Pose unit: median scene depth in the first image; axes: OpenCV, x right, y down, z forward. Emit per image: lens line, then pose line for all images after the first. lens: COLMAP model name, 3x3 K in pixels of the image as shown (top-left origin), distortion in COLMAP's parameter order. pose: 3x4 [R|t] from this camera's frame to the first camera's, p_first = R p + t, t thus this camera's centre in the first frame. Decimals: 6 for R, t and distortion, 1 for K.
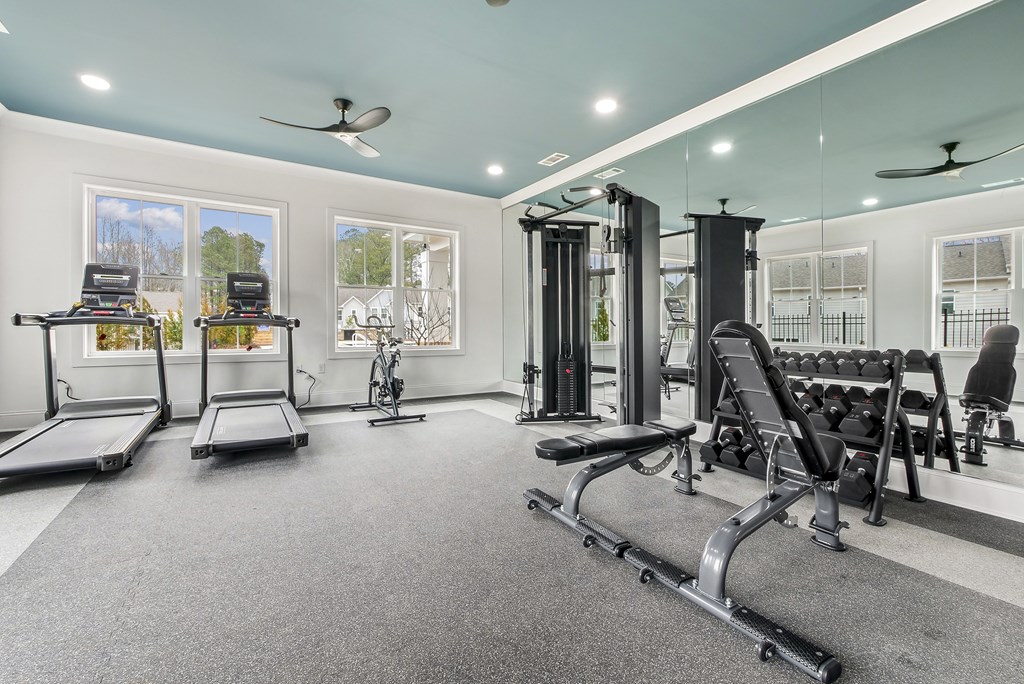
lens RADIAL K [[443.3, 0, 524.2], [0, 443.3, 318.7], [0, 0, 1]] dist [-0.027261, -0.003147]
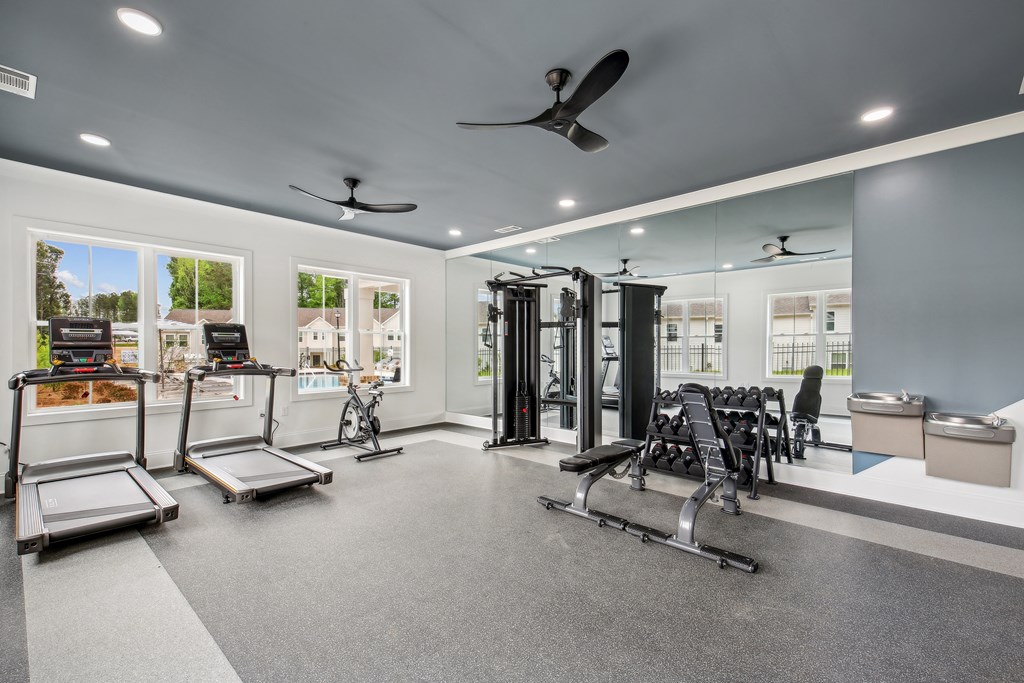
lens RADIAL K [[443.3, 0, 514.7], [0, 443.3, 347.4], [0, 0, 1]] dist [-0.027261, -0.003147]
pose [[0.966809, -0.005684, 0.255438, -0.296713], [0.002129, 0.999897, 0.014190, -0.073985], [-0.255492, -0.013175, 0.966721, -0.224325]]
